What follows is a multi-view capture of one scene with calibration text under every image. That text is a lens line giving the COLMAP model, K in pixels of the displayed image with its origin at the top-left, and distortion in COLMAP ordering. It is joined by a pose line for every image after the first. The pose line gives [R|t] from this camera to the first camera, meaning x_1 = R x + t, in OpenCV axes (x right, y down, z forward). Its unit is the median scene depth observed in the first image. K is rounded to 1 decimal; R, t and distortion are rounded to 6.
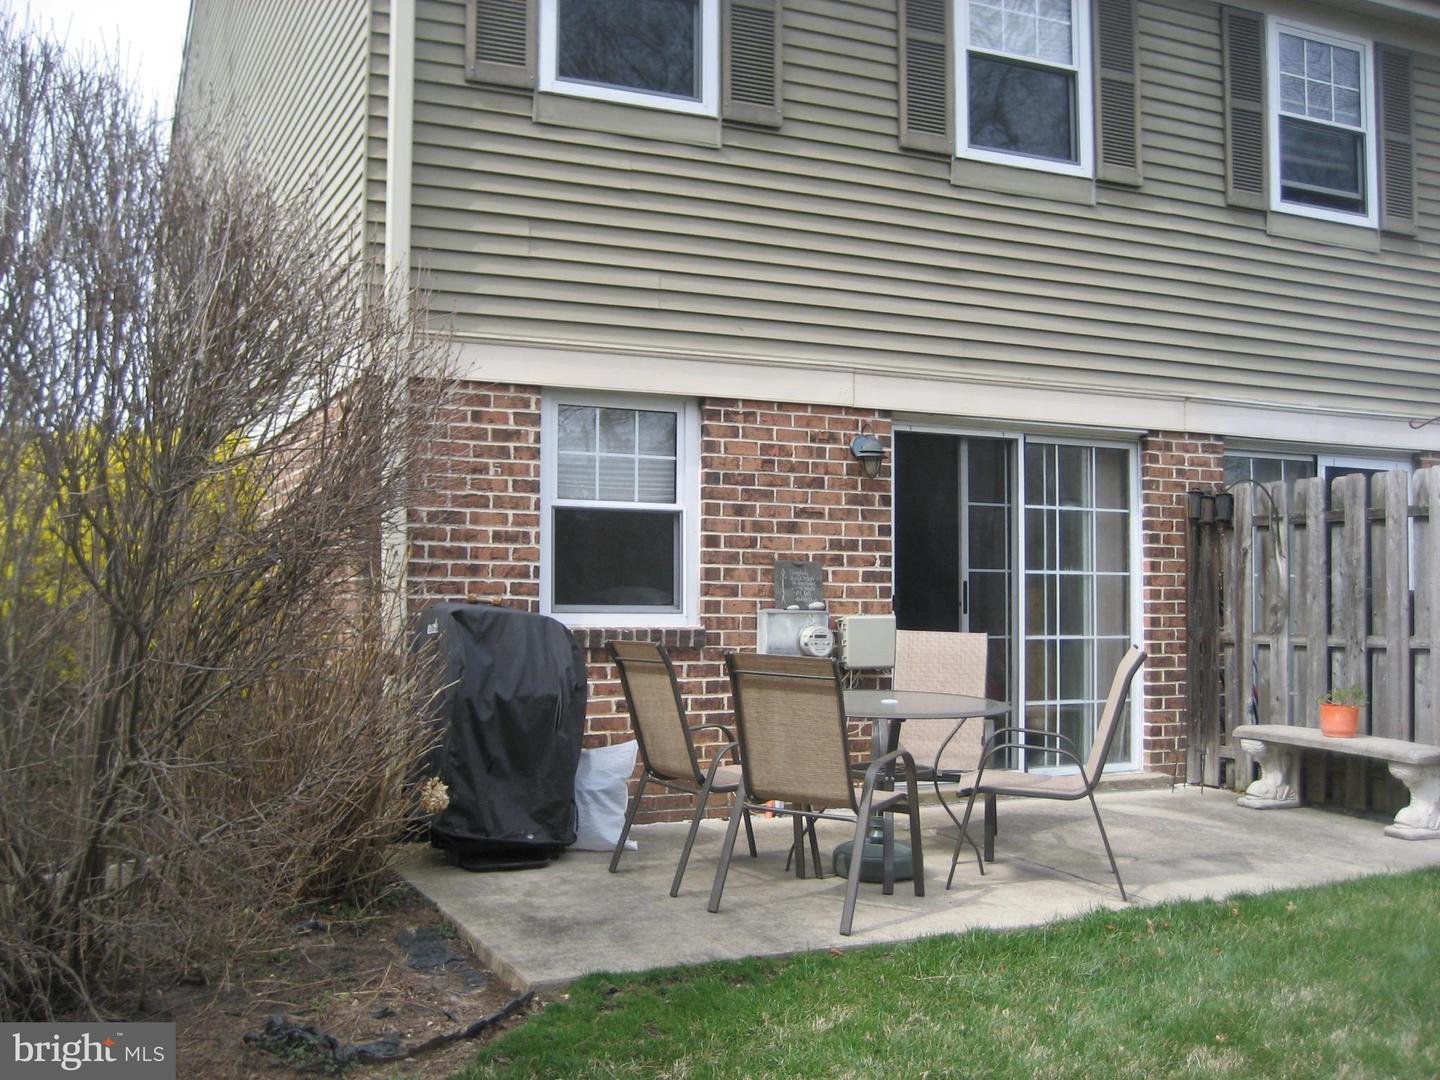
lens RADIAL K [[1491.6, 0, 715.2], [0, 1491.6, 546.0], [0, 0, 1]] dist [-0.156301, 0.199409]
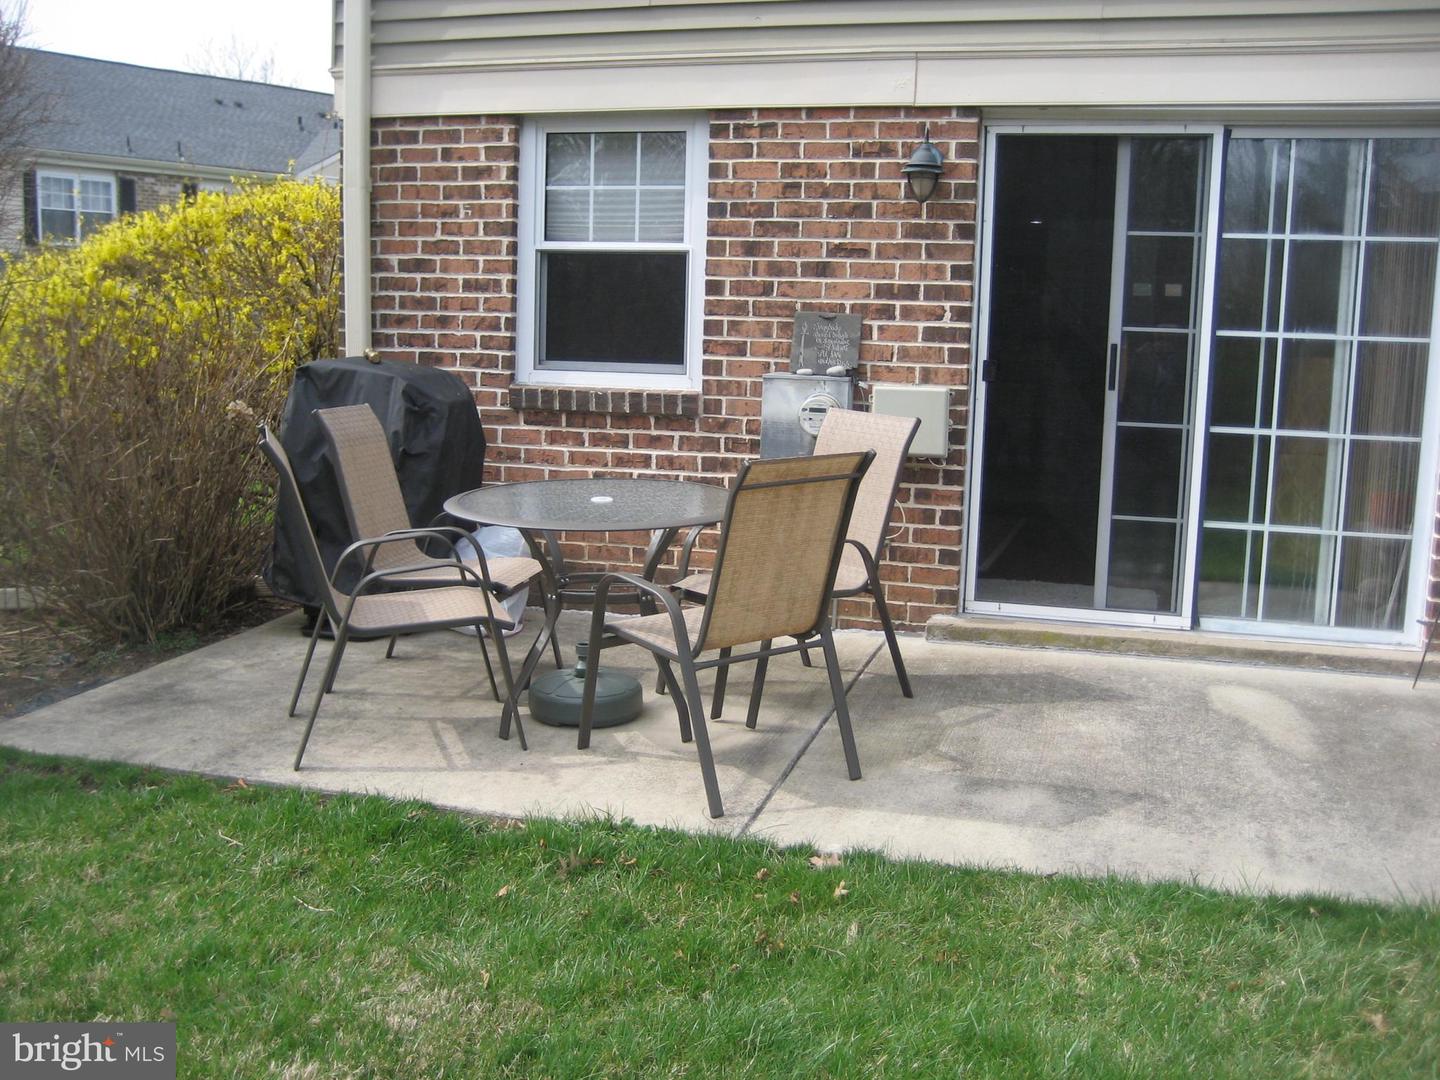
lens RADIAL K [[1491.6, 0, 715.2], [0, 1491.6, 546.0], [0, 0, 1]] dist [-0.156301, 0.199409]
pose [[0.746494, 0.111322, -0.656014, 0.547331], [0.006562, 0.984626, 0.174553, -0.005802], [0.665360, -0.134607, 0.734287, 0.378658]]
